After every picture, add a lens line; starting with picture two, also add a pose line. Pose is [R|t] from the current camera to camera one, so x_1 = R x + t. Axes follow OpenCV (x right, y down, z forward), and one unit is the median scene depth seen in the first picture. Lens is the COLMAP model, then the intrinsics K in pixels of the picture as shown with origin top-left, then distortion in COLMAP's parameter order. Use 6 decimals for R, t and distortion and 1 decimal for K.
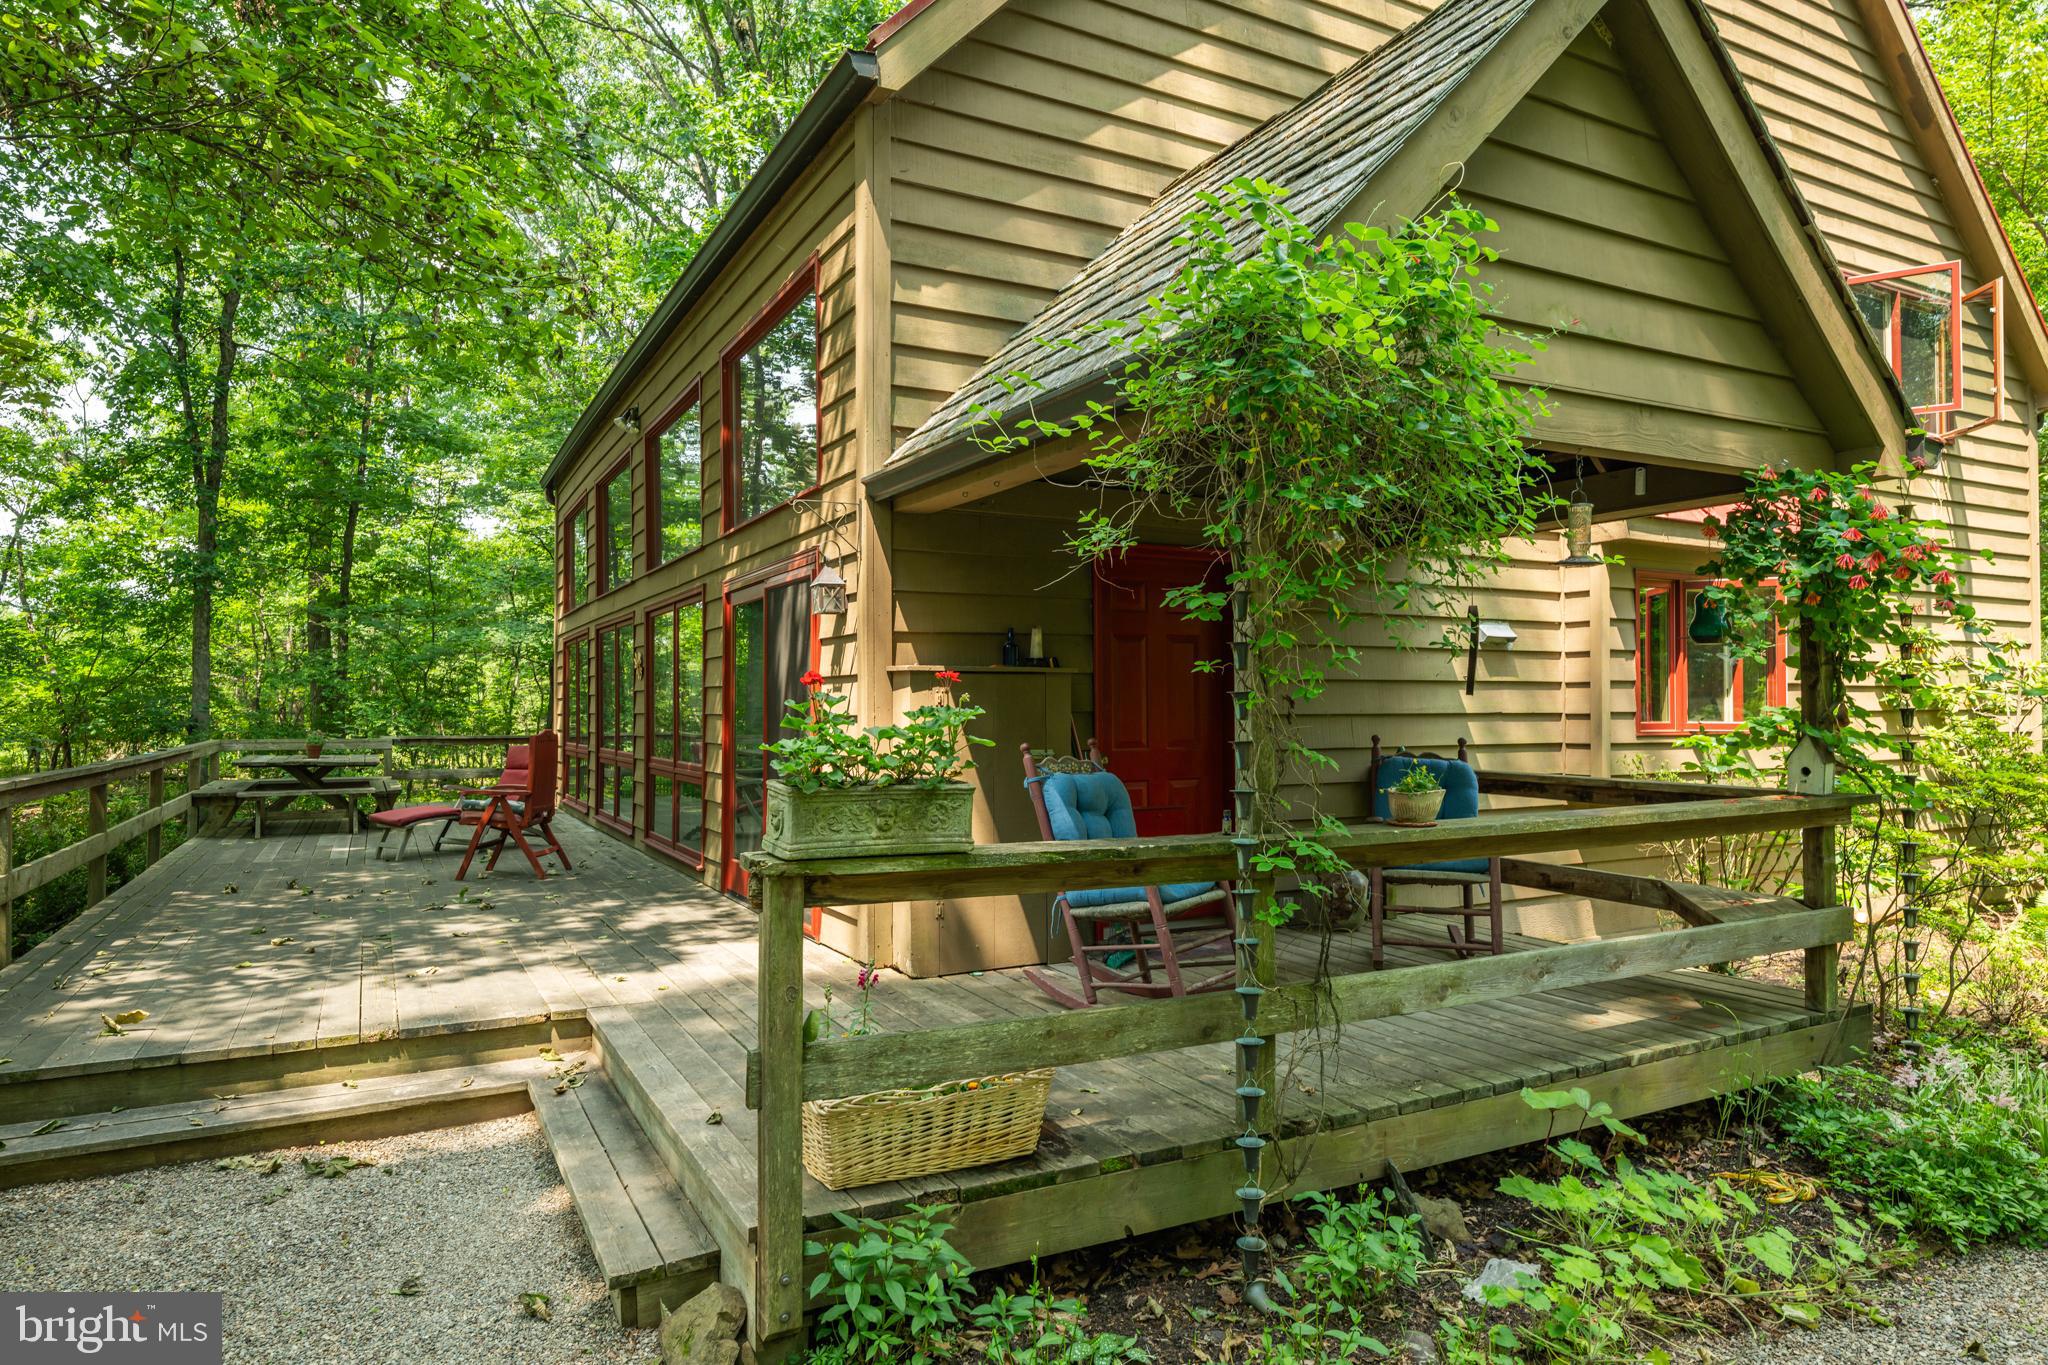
lens RADIAL K [[1237.3, 0, 1026.2], [0, 1237.3, 690.1], [0, 0, 1]] dist [-0.018731, -0.000234]
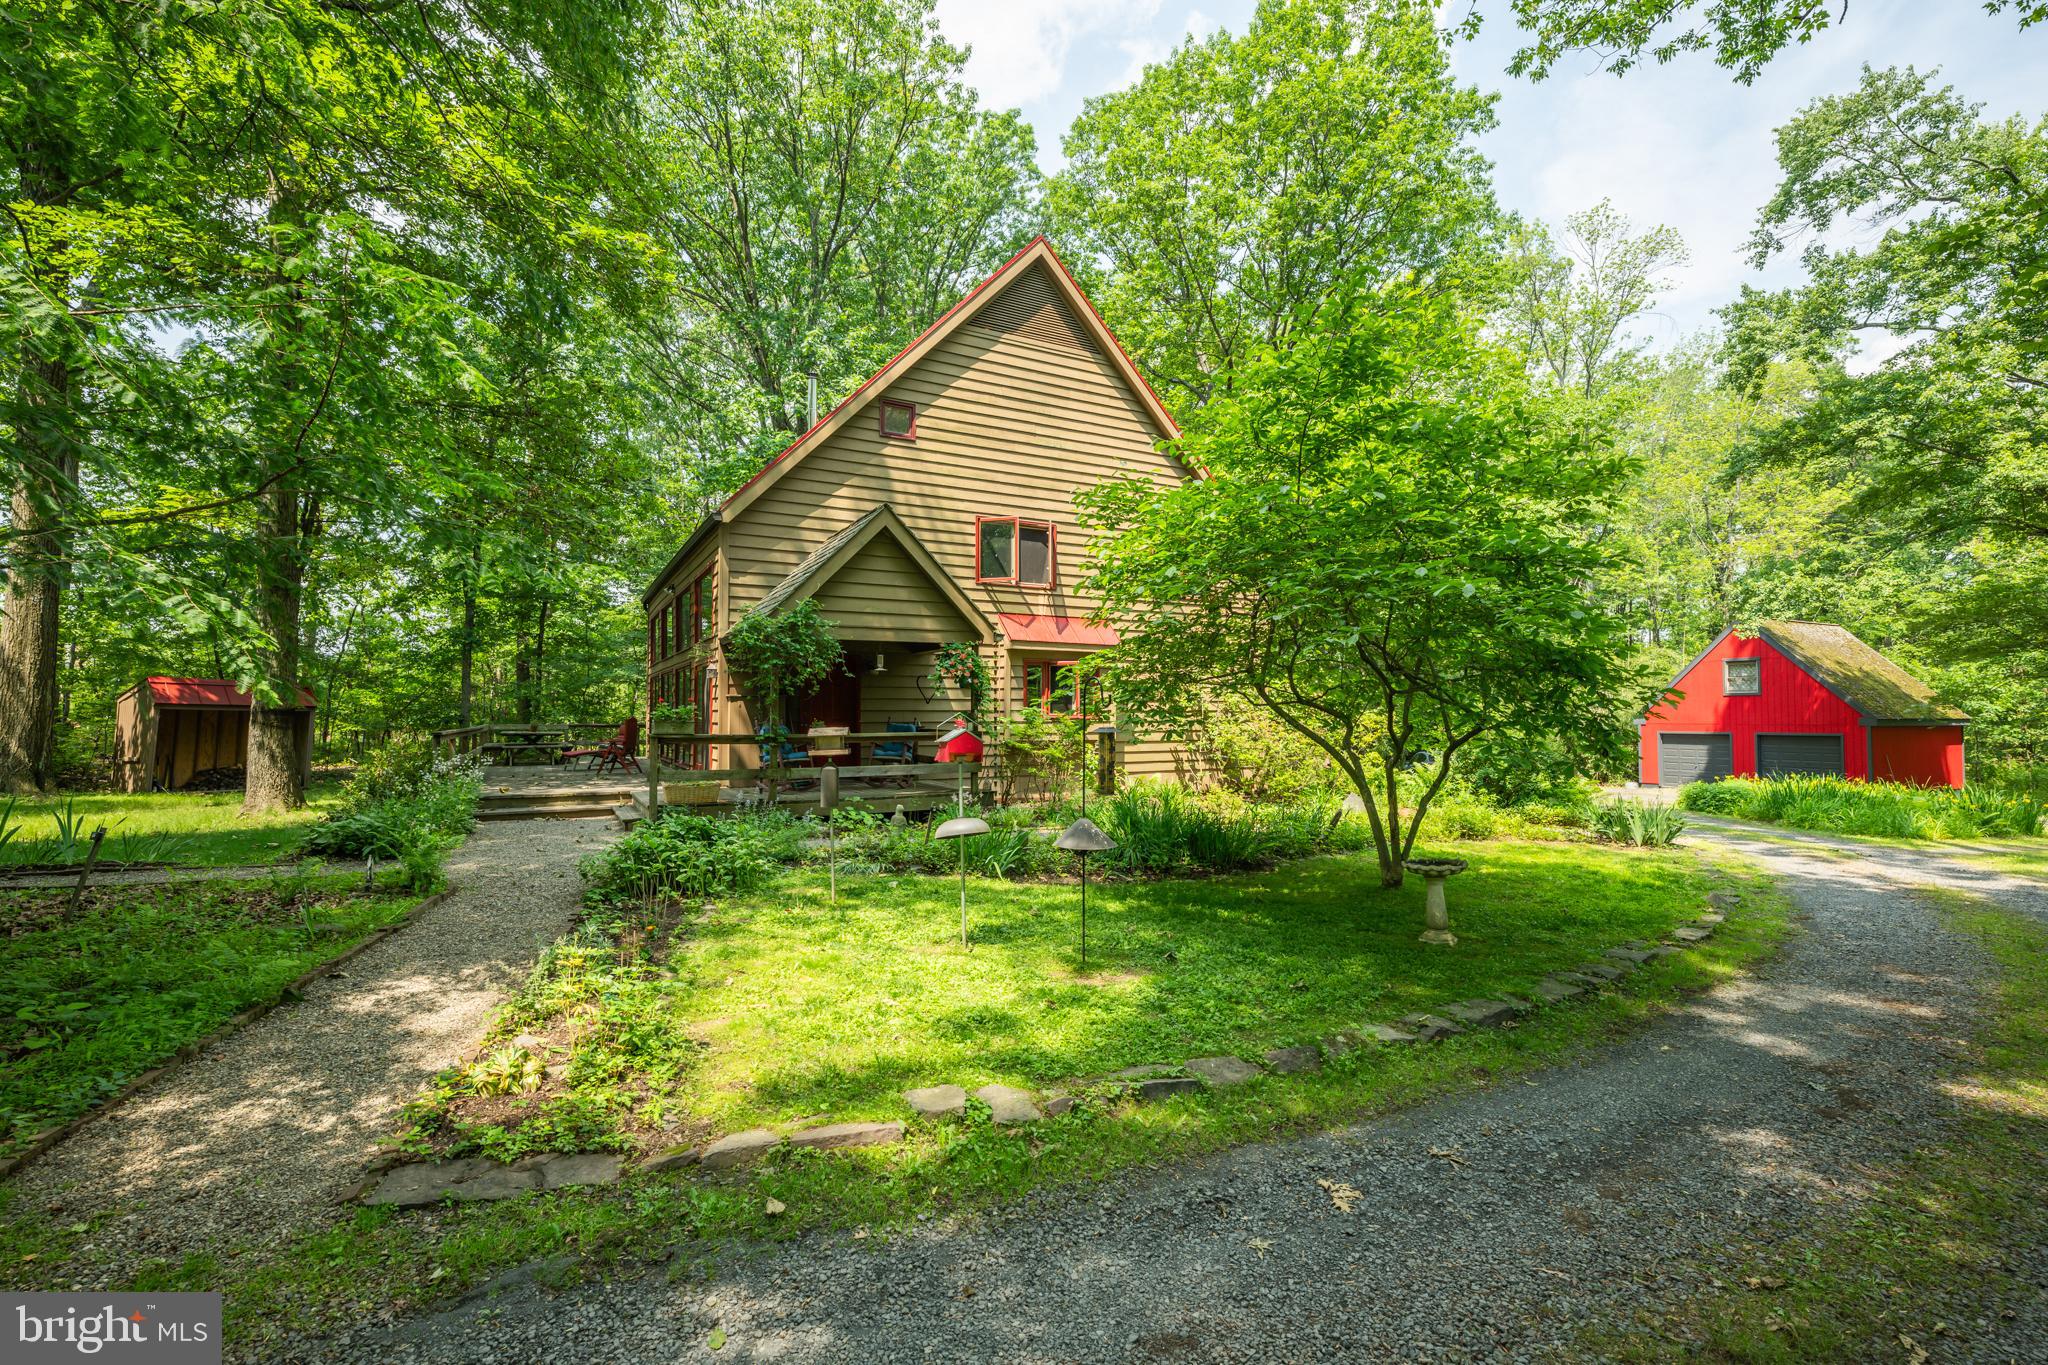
lens RADIAL K [[926.4, 0, 1027.9], [0, 926.4, 686.0], [0, 0, 1]] dist [0.000974, -0.000108]
pose [[0.999981, 0.002008, -0.005818, 0.353458], [-0.002106, 0.999854, -0.016946, -0.001039], [0.005783, 0.016958, 0.999839, -0.732534]]
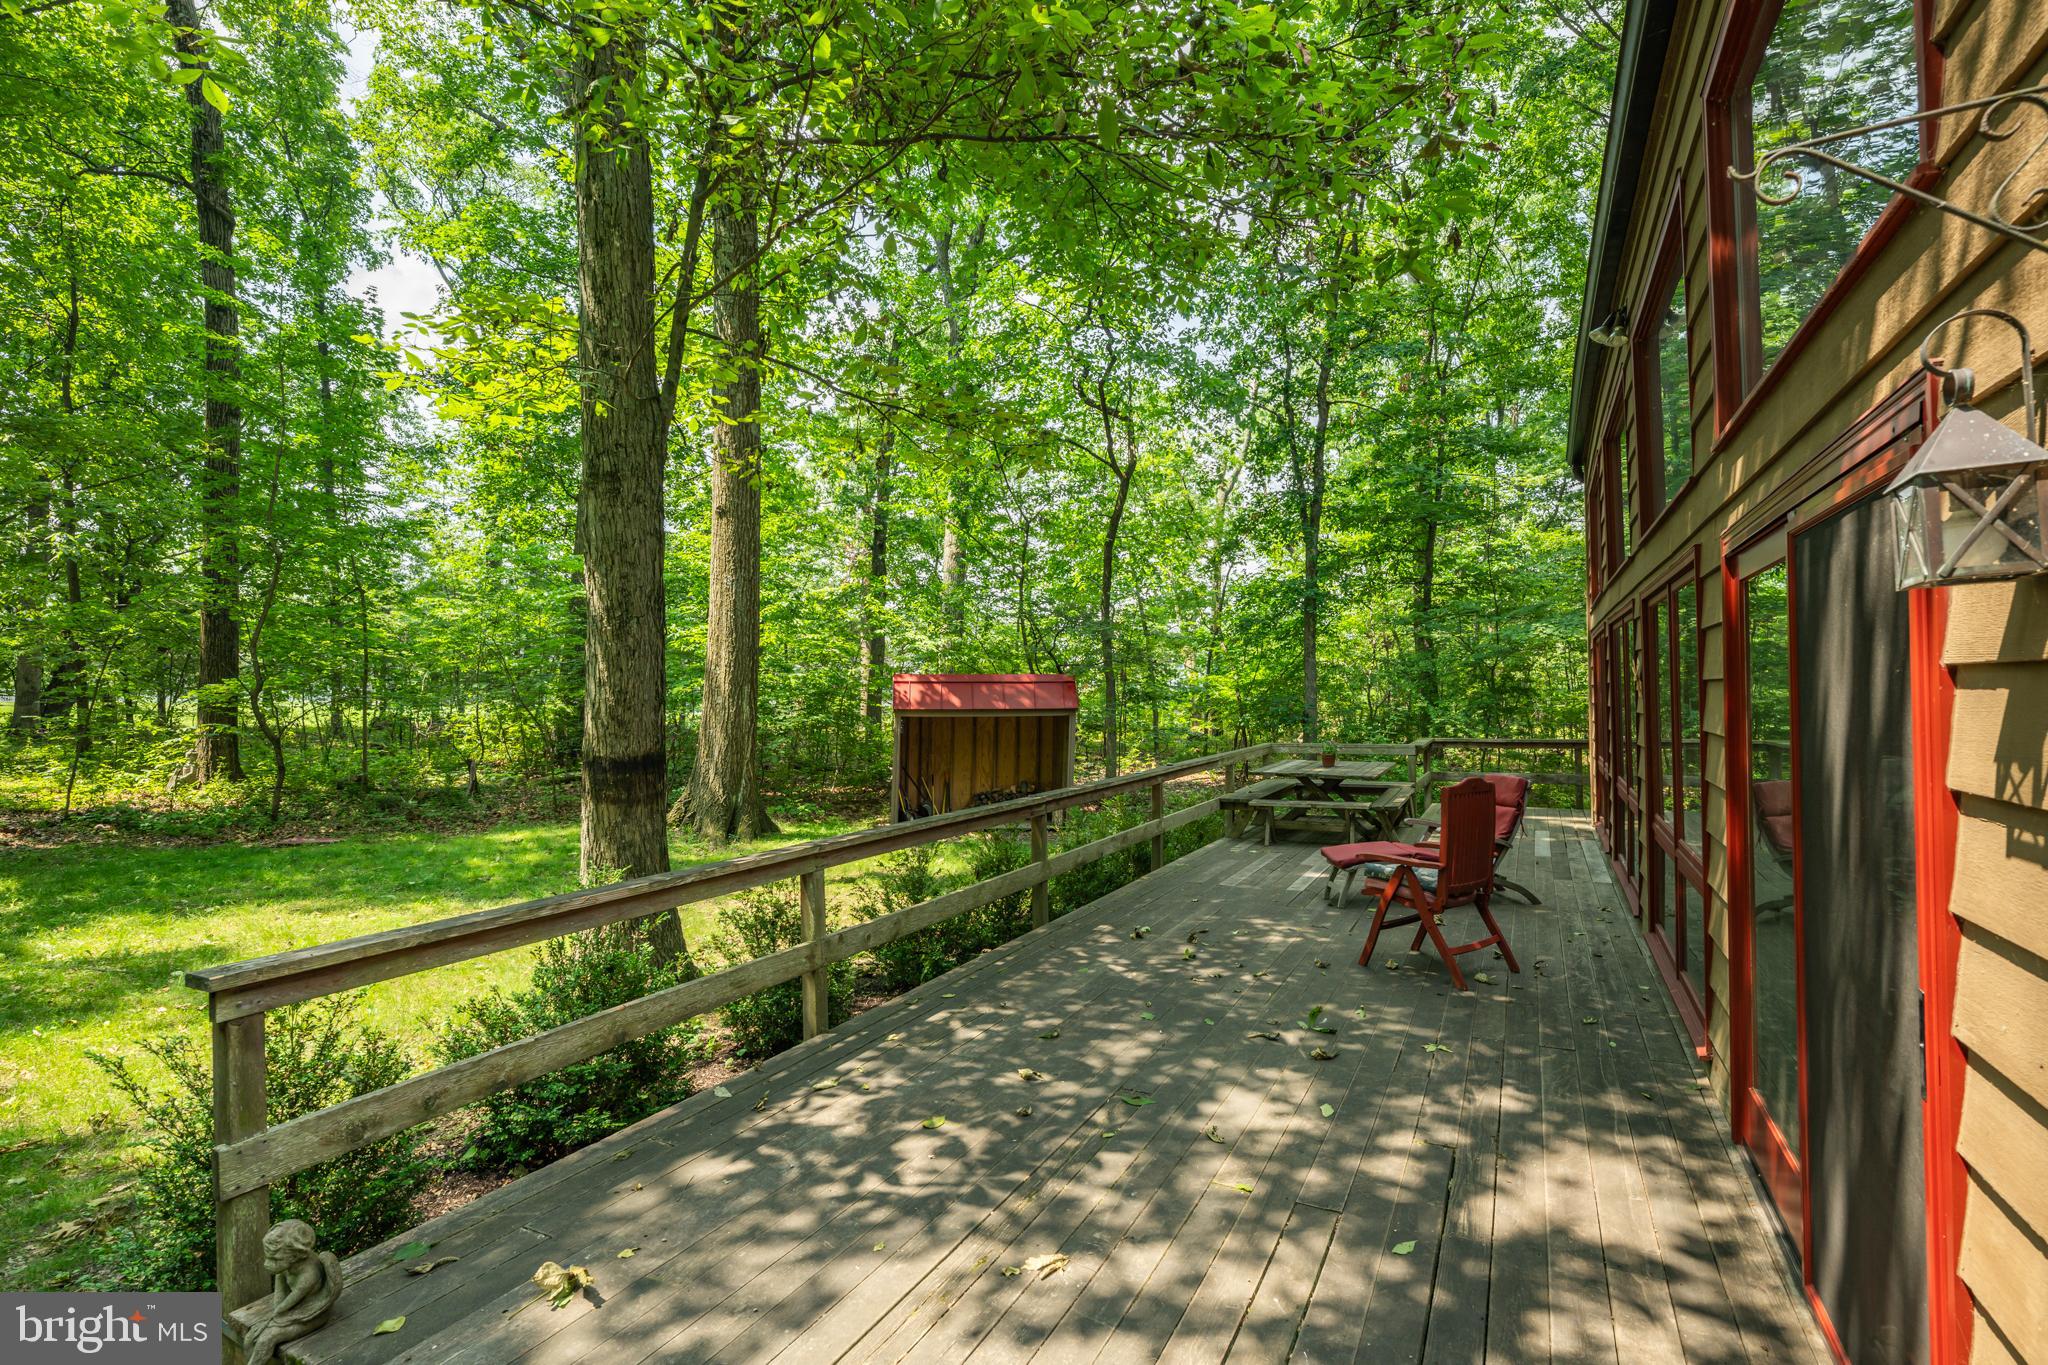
lens RADIAL K [[974.8, 0, 1026.6], [0, 974.8, 690.6], [0, 0, 1]] dist [0.001143, 0.000144]
pose [[0.571019, -0.015350, -0.820793, -0.050286], [0.033612, 0.999424, 0.004693, -0.022300], [0.820249, -0.030269, 0.571206, 0.341674]]
